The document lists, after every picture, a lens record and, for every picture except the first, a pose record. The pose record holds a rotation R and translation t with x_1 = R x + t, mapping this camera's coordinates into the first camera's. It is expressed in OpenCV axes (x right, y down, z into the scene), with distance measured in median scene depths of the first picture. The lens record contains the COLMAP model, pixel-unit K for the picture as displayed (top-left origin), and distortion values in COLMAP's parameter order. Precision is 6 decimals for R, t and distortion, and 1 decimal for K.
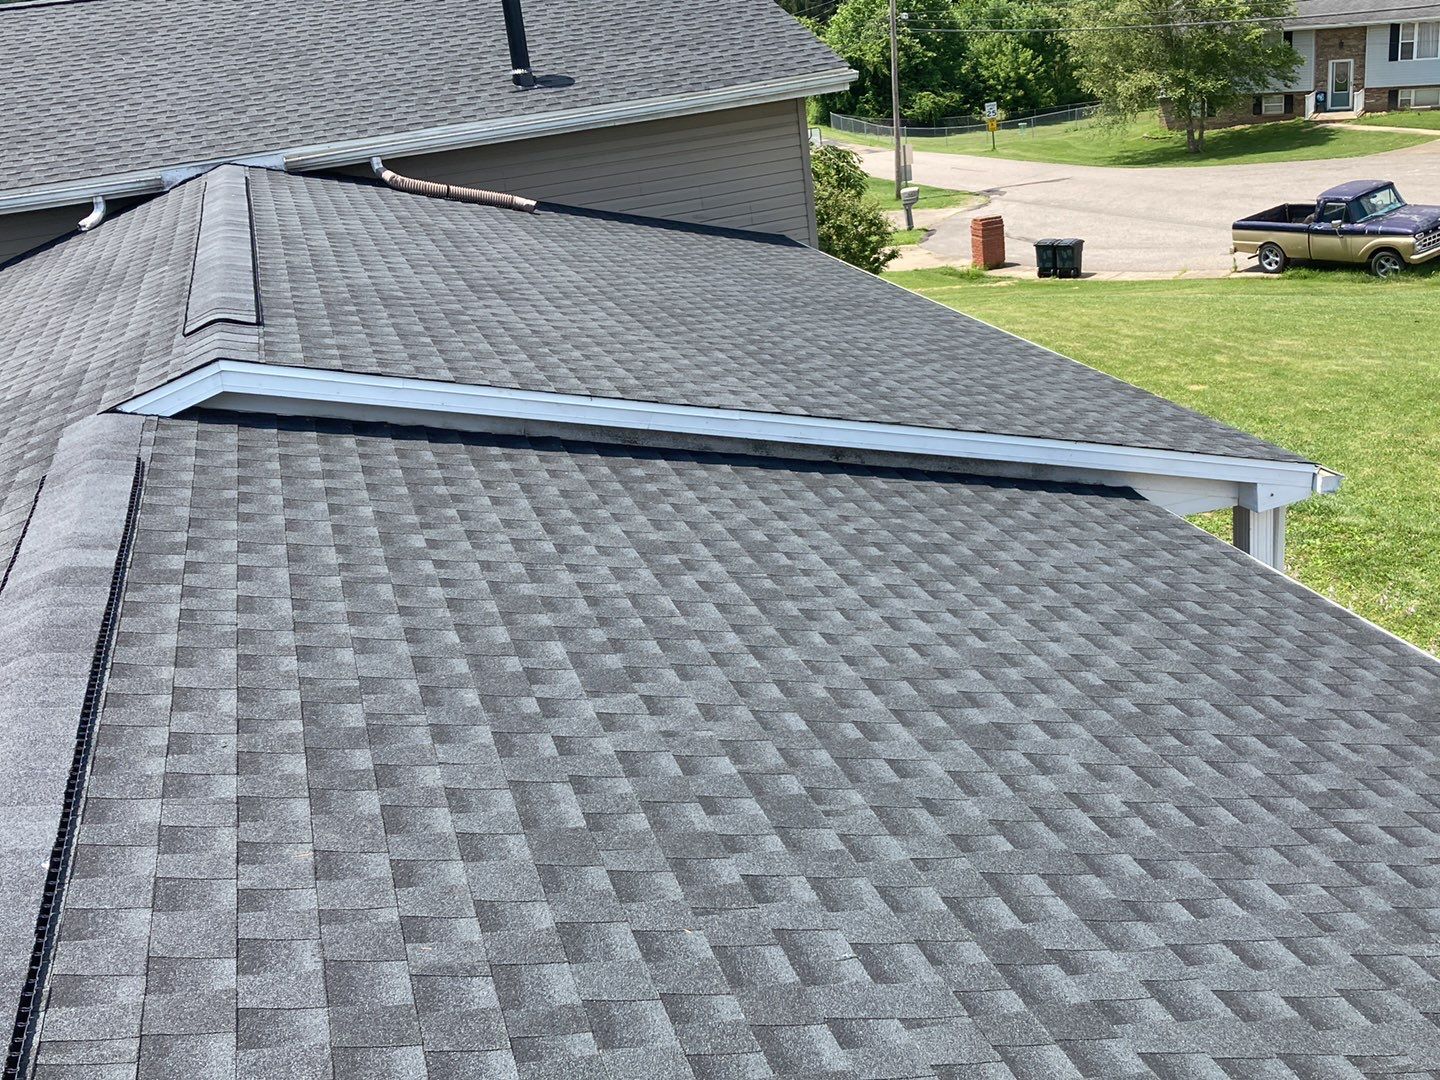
lens RADIAL K [[1434.7, 0, 720.0], [0, 1434.7, 540.0], [0, 0, 1]] dist [-0.015826, -0.049813]
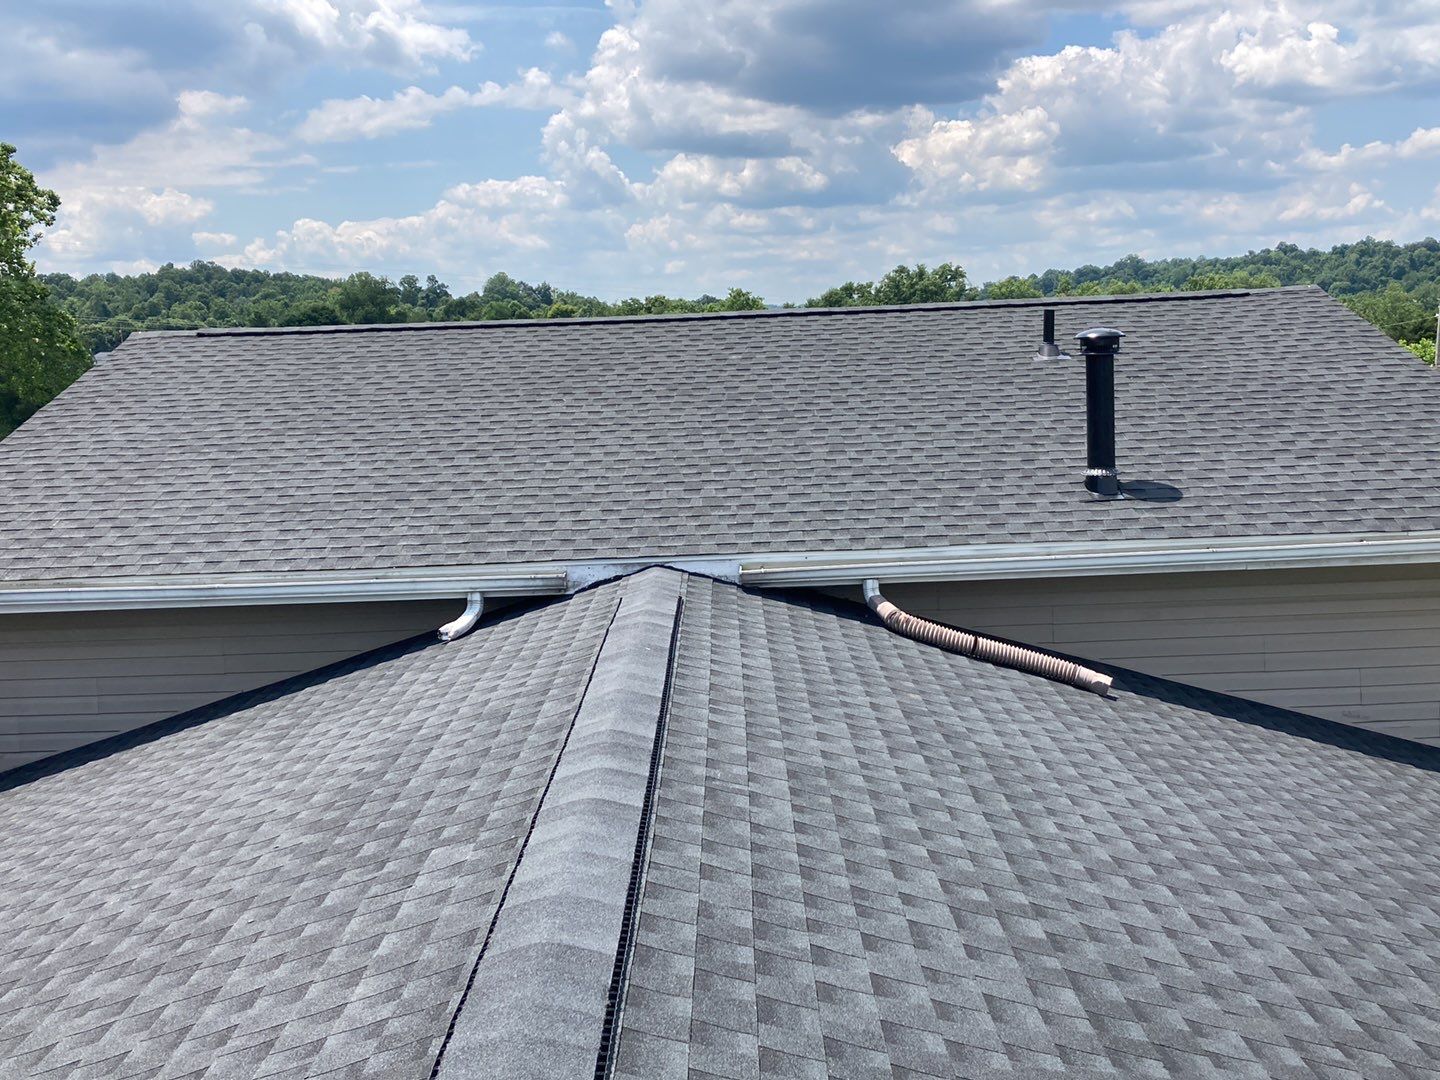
lens RADIAL K [[921.3, 0, 720.0], [0, 921.3, 540.0], [0, 0, 1]] dist [0.004201, -0.032747]
pose [[0.945919, 0.131368, -0.296612, -0.374234], [-0.175832, 0.976000, -0.128478, -0.446885], [0.272616, 0.173684, 0.946316, 1.168791]]
